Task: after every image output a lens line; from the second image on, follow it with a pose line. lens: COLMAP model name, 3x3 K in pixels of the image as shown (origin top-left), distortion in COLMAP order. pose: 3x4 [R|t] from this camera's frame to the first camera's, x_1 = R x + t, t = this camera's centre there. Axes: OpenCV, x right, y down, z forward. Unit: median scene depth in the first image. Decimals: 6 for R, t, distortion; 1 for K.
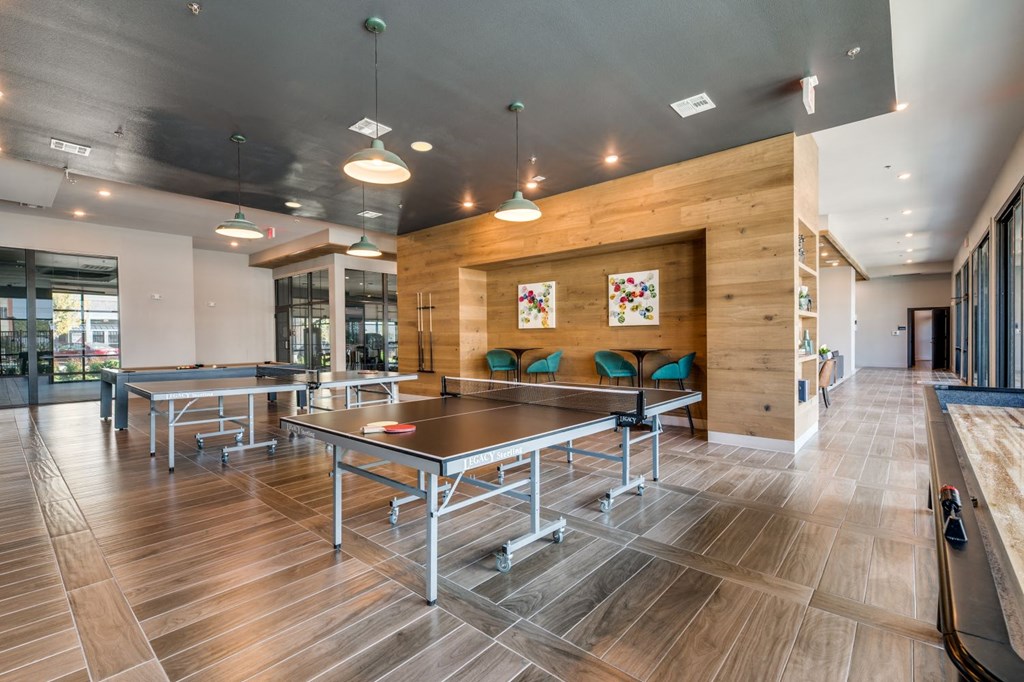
lens RADIAL K [[463.9, 0, 512.0], [0, 463.9, 341.0], [0, 0, 1]] dist [-0.000186, -0.000397]
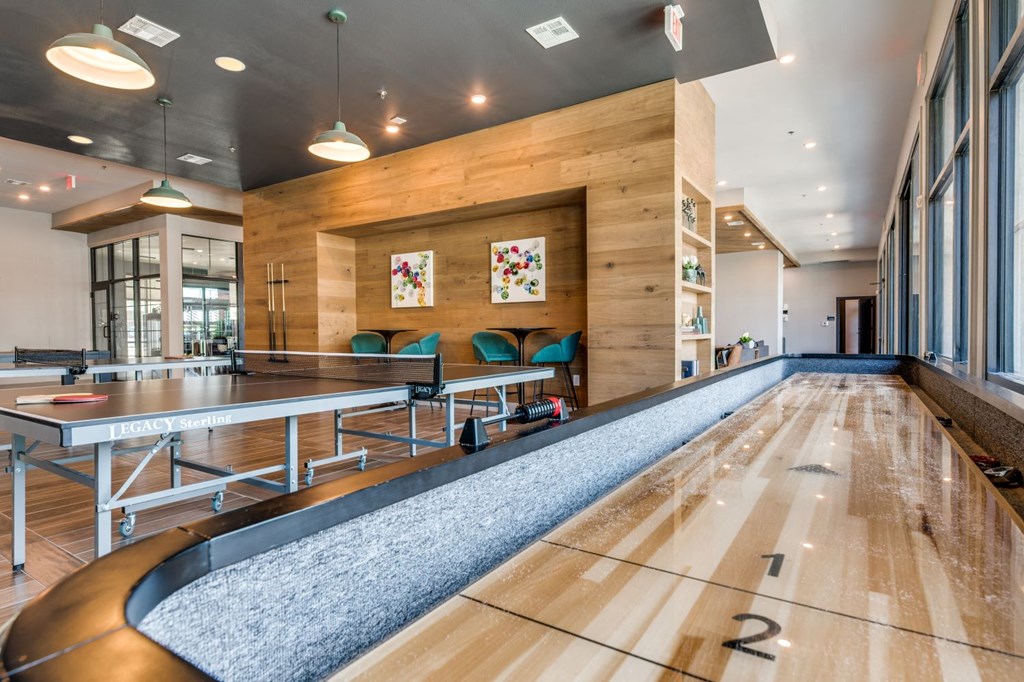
lens RADIAL K [[539.0, 0, 512.0], [0, 539.0, 341.0], [0, 0, 1]] dist [0.001846, -0.000078]
pose [[0.989294, 0.000193, 0.145934, 0.109475], [-0.001430, 0.999964, 0.008372, 0.031057], [-0.145927, -0.008491, 0.989259, 0.017438]]
